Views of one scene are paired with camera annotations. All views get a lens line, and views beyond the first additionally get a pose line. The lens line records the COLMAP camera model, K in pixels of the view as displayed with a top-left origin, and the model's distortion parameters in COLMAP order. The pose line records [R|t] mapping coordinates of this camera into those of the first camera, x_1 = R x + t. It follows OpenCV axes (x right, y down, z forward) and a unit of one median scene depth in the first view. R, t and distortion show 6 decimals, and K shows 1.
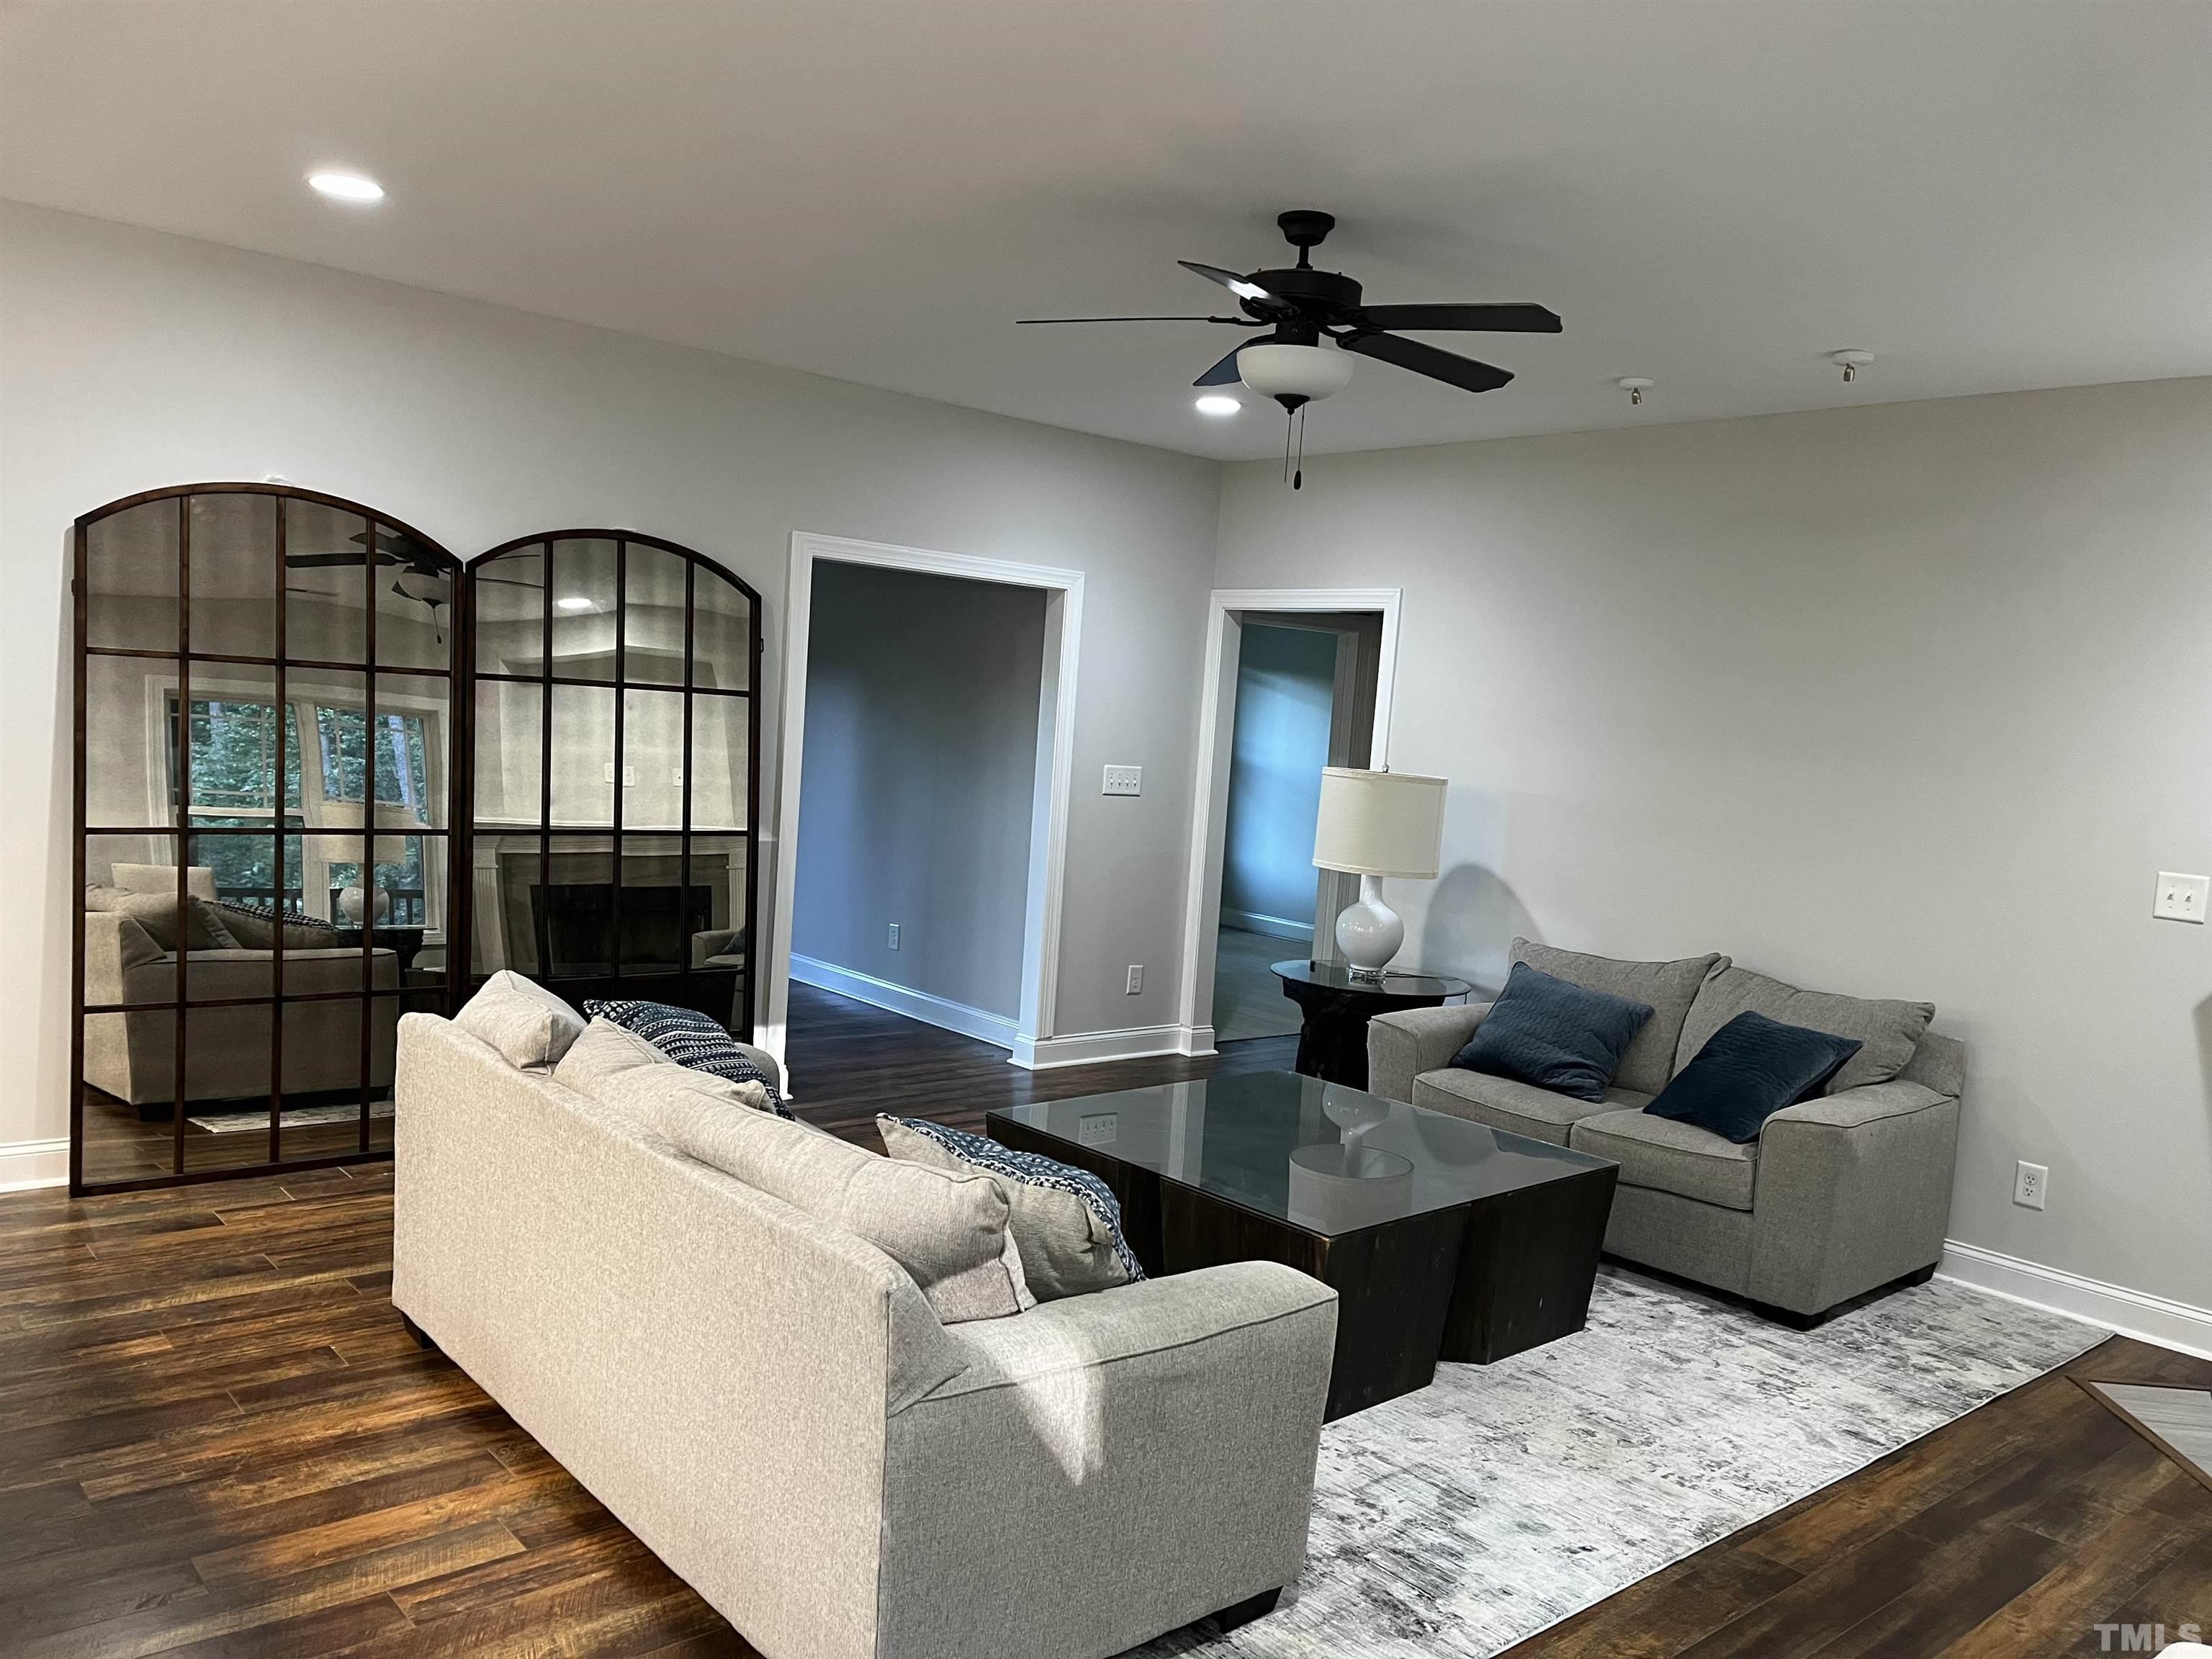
lens RADIAL K [[1673.2, 0, 1106.0], [0, 1673.2, 829.5], [0, 0, 1]] dist [0.051536, 0.000984]
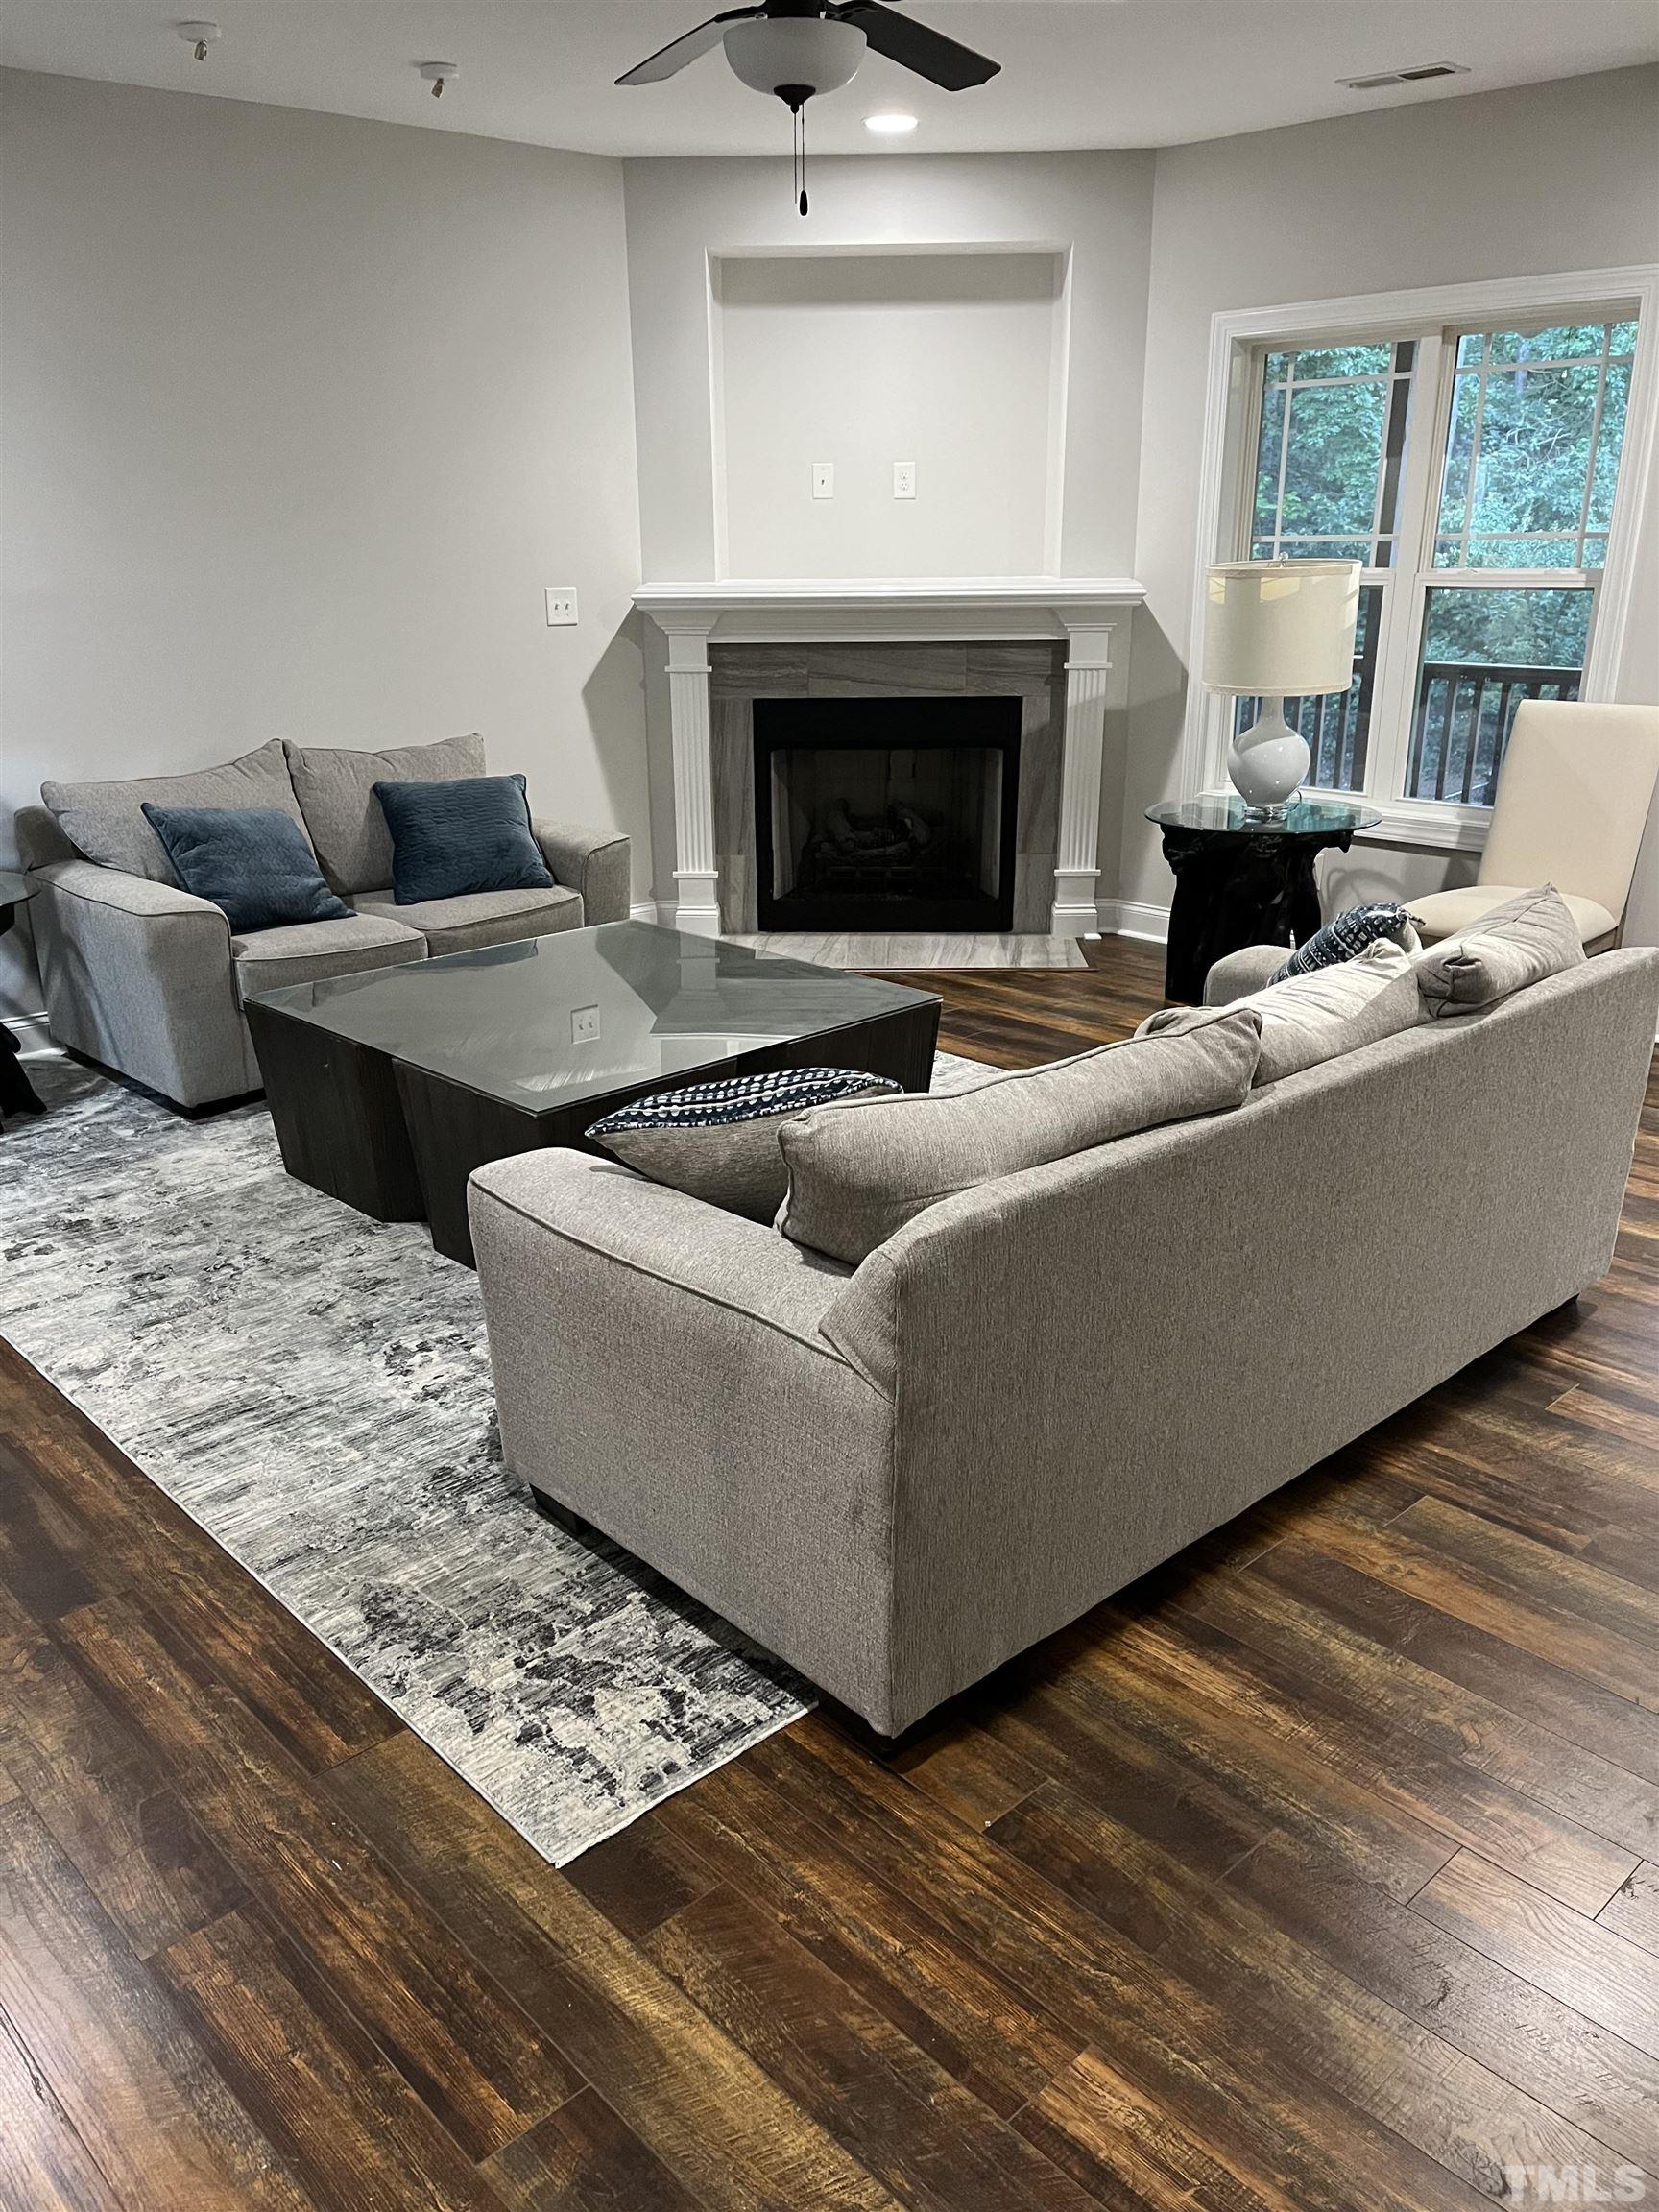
lens RADIAL K [[1673.2, 0, 829.5], [0, 1673.2, 1106.0], [0, 0, 1]] dist [0.051536, 0.000984]
pose [[-0.007331, -0.415517, 0.909556, -0.867459], [0.122577, 0.902347, 0.413212, -0.149357], [-0.992432, 0.114520, 0.044317, 1.003886]]
